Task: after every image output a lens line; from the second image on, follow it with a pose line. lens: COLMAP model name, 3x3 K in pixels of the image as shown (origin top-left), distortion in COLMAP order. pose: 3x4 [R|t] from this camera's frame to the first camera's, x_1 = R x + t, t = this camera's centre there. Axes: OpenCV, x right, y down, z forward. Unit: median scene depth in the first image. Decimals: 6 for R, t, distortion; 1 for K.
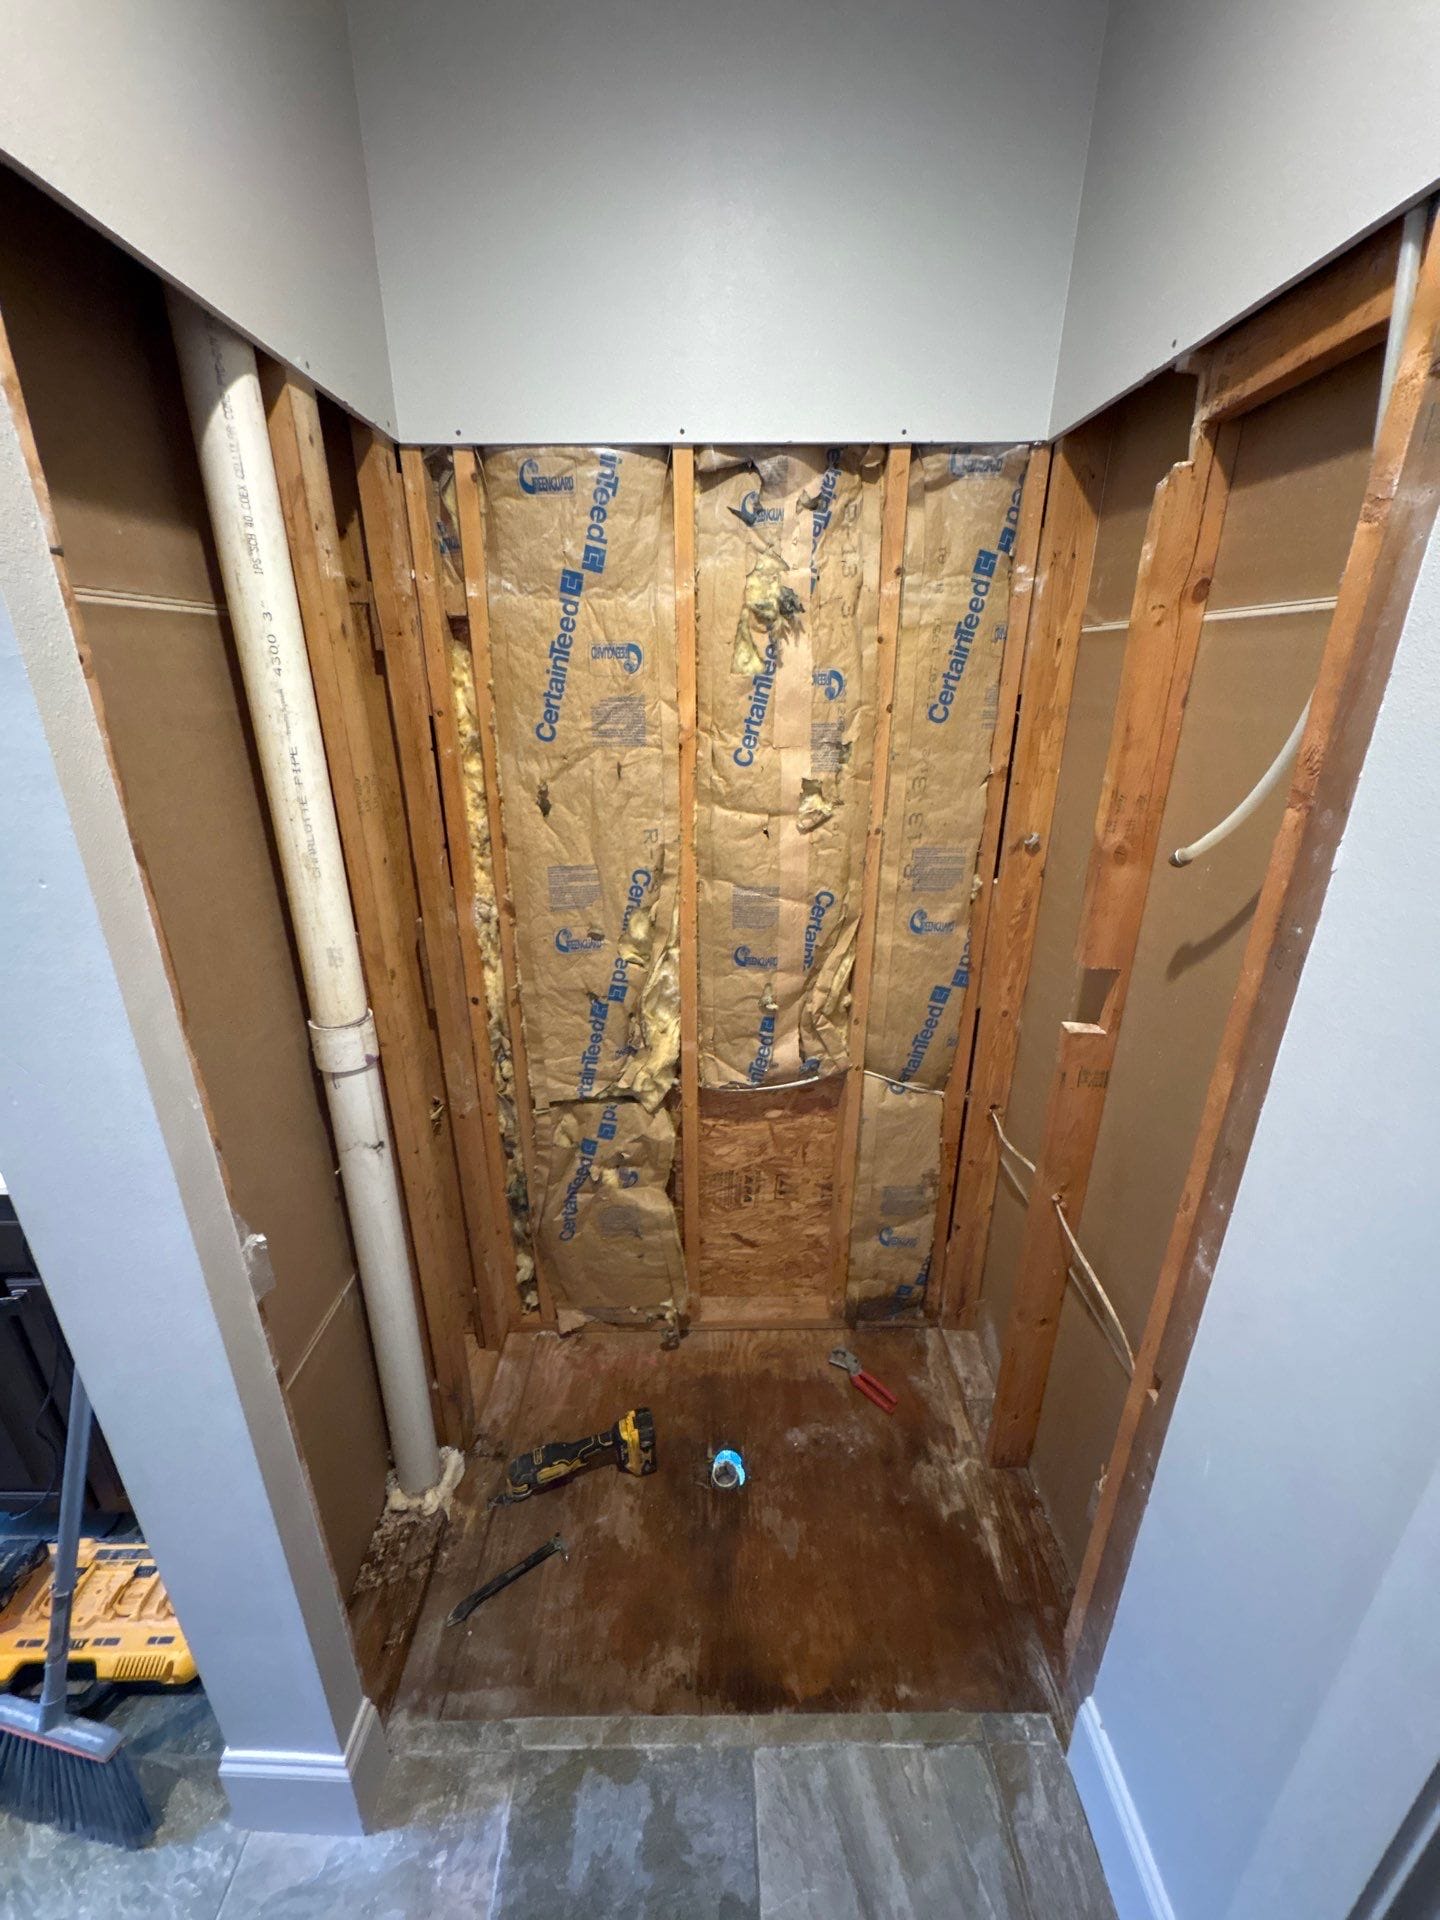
lens RADIAL K [[763.5, 0, 720.0], [0, 763.5, 960.0], [0, 0, 1]] dist [-0.000516, 0.000250]
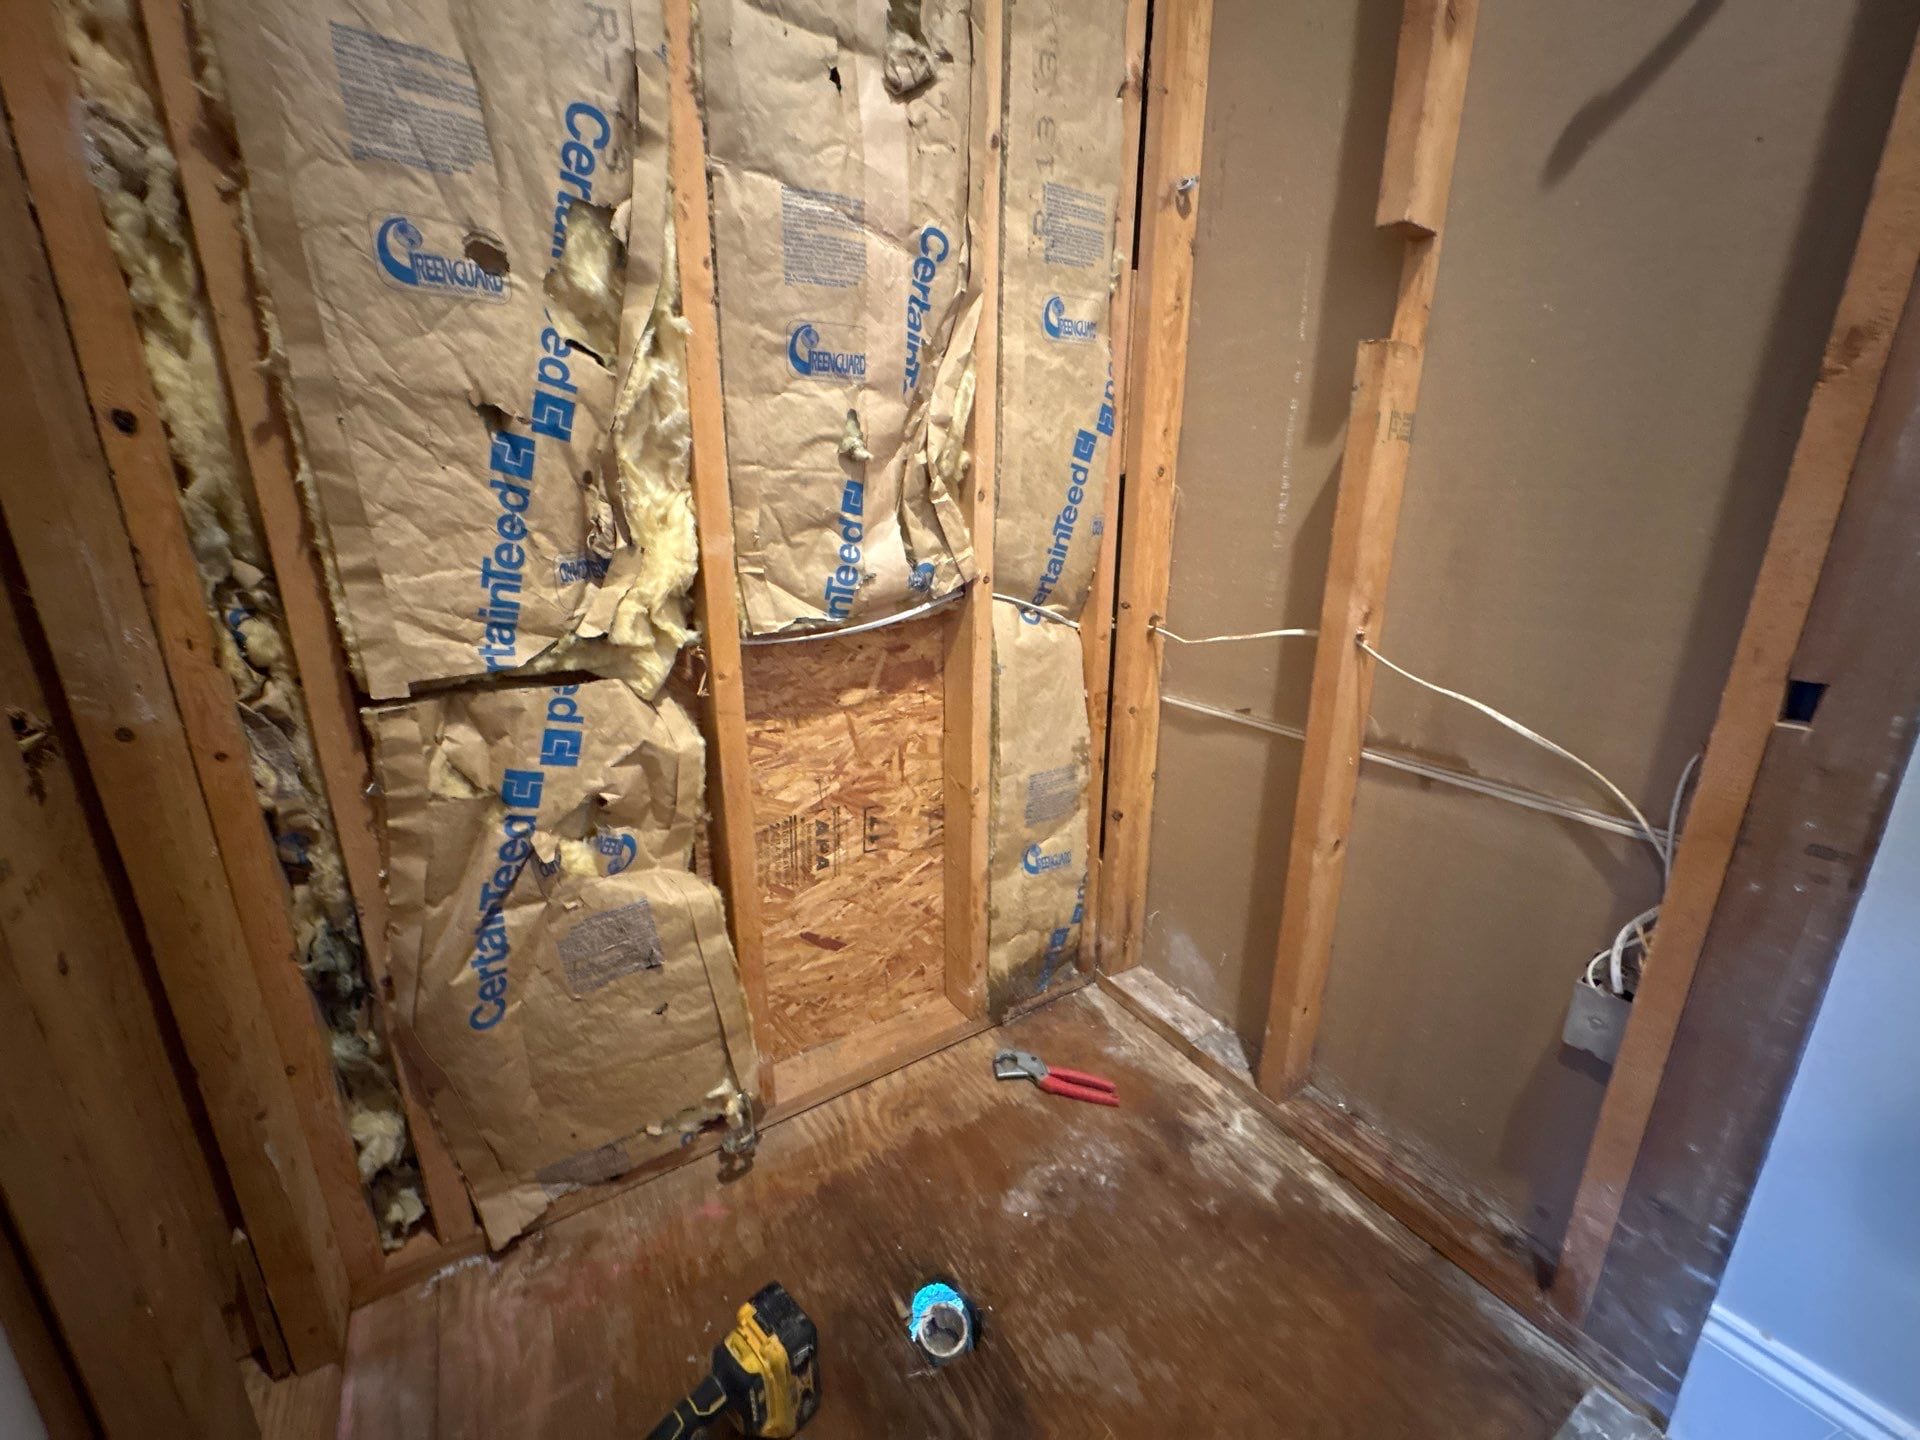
lens RADIAL K [[763.5, 0, 960.0], [0, 763.5, 720.0], [0, 0, 1]] dist [-0.000516, 0.000250]
pose [[0.845478, -0.147280, 0.513299, -0.183550], [0.187841, 0.981809, -0.027692, 0.272706], [-0.499883, 0.119832, 0.857763, 0.482221]]
